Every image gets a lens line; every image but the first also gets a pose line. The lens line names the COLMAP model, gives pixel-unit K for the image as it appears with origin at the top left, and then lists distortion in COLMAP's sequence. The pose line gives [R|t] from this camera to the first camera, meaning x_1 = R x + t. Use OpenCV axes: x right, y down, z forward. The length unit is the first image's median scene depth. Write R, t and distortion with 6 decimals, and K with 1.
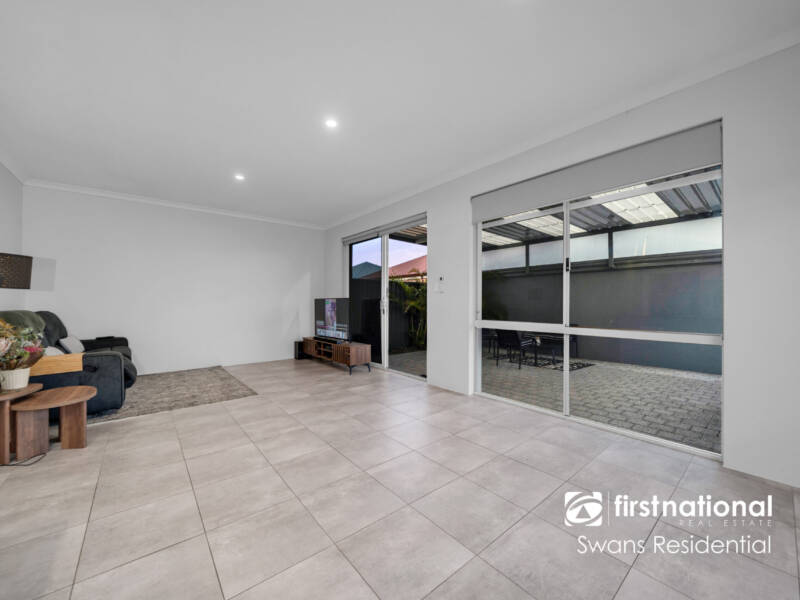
lens RADIAL K [[315.1, 0, 392.7], [0, 315.1, 305.5], [0, 0, 1]] dist [-0.002323, -0.000263]
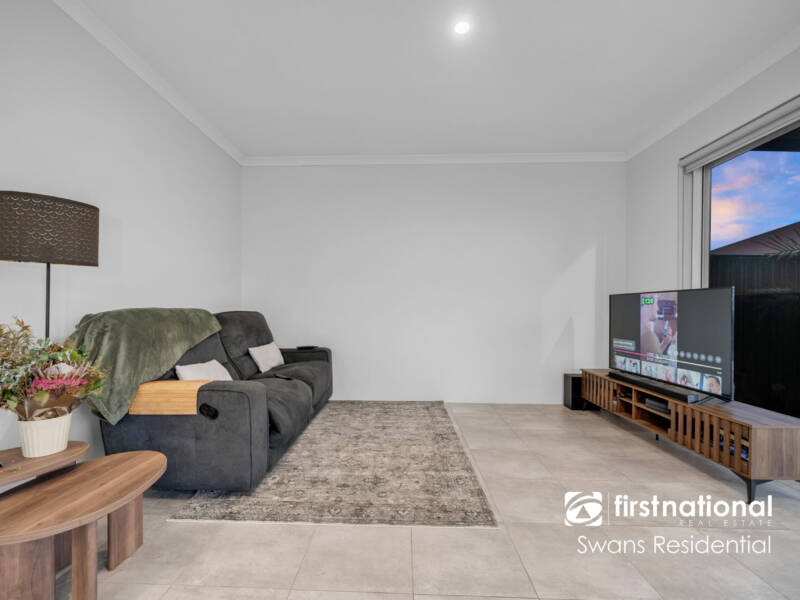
lens RADIAL K [[349.3, 0, 394.6], [0, 349.3, 306.8], [0, 0, 1]] dist [-0.002260, -0.000359]
pose [[0.763791, 0.001914, -0.645461, -0.207530], [-0.011938, 0.999866, -0.011162, 0.011041], [0.645353, 0.016231, 0.763712, 0.494954]]
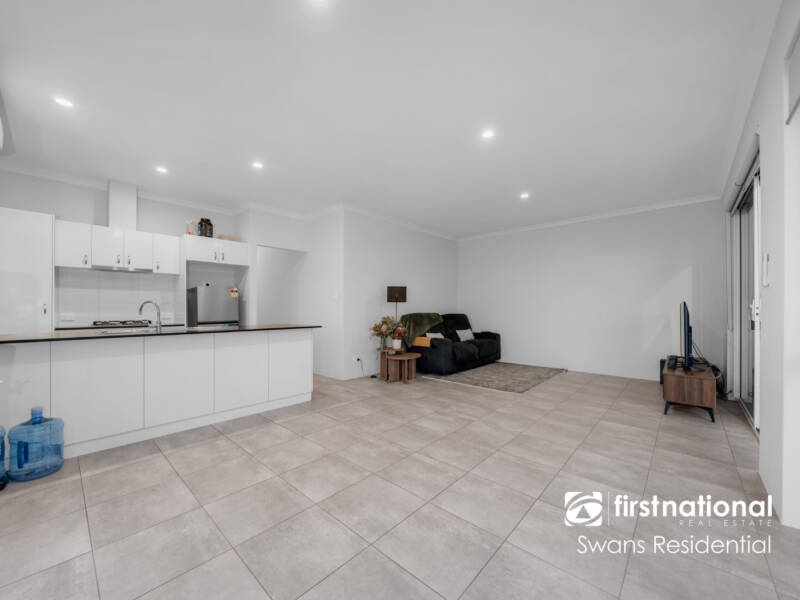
lens RADIAL K [[315.1, 0, 392.7], [0, 315.1, 305.5], [0, 0, 1]] dist [-0.002323, -0.000263]
pose [[0.142990, -0.011964, -0.989652, 0.502514], [-0.007511, 0.999885, -0.013173, -0.001587], [0.989696, 0.009317, 0.142884, 0.351624]]
